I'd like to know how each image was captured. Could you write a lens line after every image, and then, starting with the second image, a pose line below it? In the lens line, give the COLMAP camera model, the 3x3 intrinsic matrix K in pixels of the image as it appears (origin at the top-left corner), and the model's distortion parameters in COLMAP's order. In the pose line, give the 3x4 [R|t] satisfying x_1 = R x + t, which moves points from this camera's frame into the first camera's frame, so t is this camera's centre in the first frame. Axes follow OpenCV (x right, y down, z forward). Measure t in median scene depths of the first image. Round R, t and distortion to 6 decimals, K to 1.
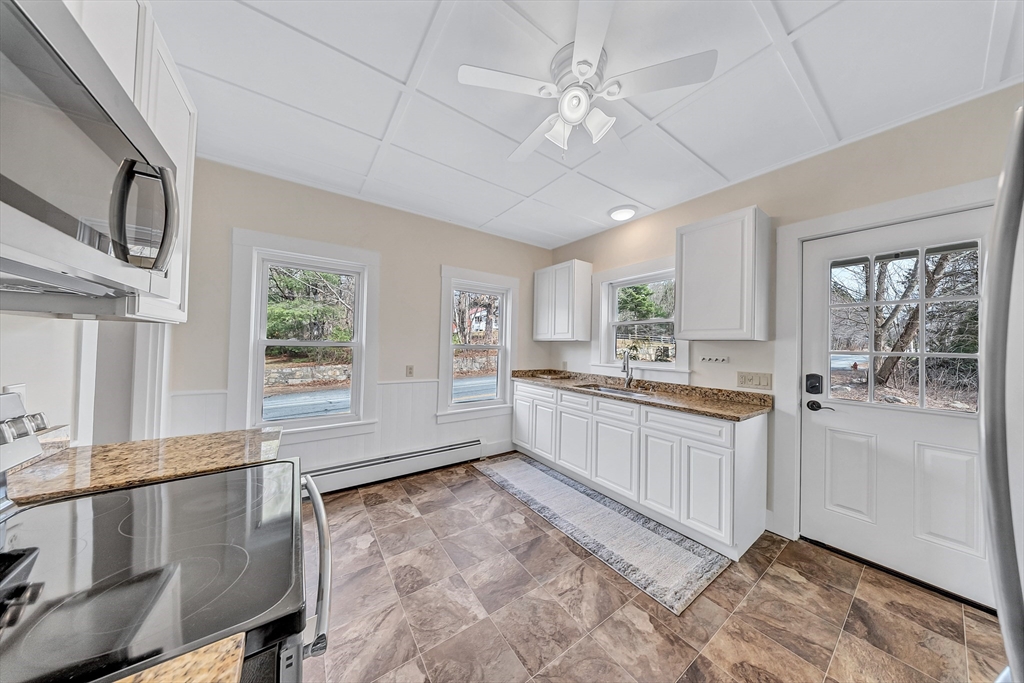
lens RADIAL K [[301.8, 0, 512.8], [0, 301.8, 340.4], [0, 0, 1]] dist [0.000810, -0.000015]
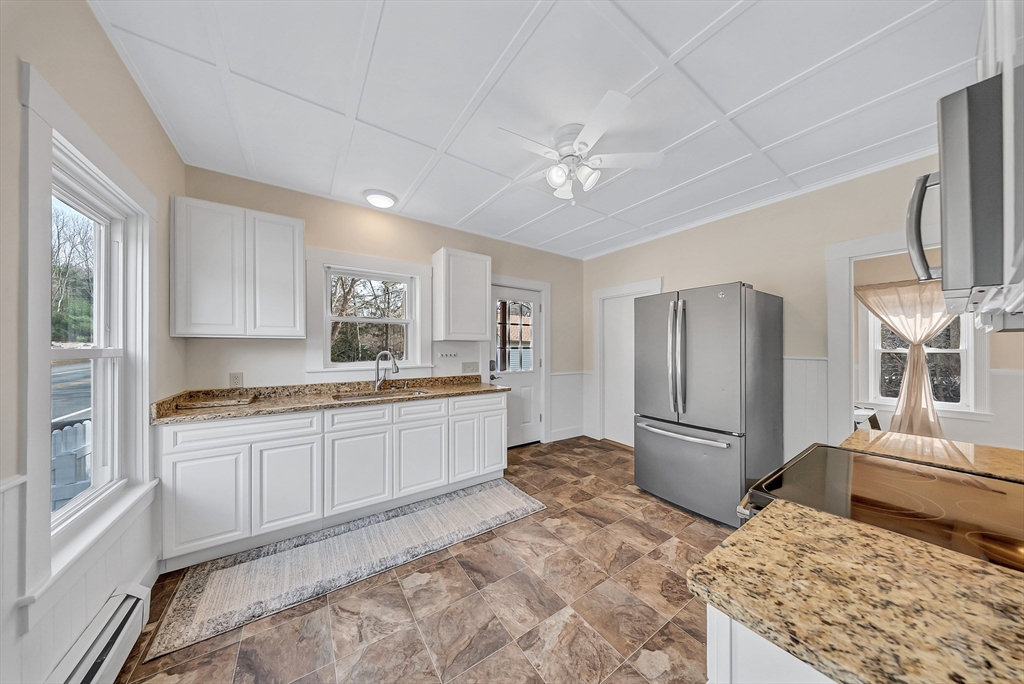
lens RADIAL K [[304.1, 0, 510.4], [0, 304.1, 346.3], [0, 0, 1]] dist [-0.000762, -0.000086]
pose [[0.023949, -0.017698, 0.999557, -0.740258], [-0.012675, 0.999758, 0.018005, -0.002129], [-0.999633, -0.013101, 0.023719, 0.783273]]
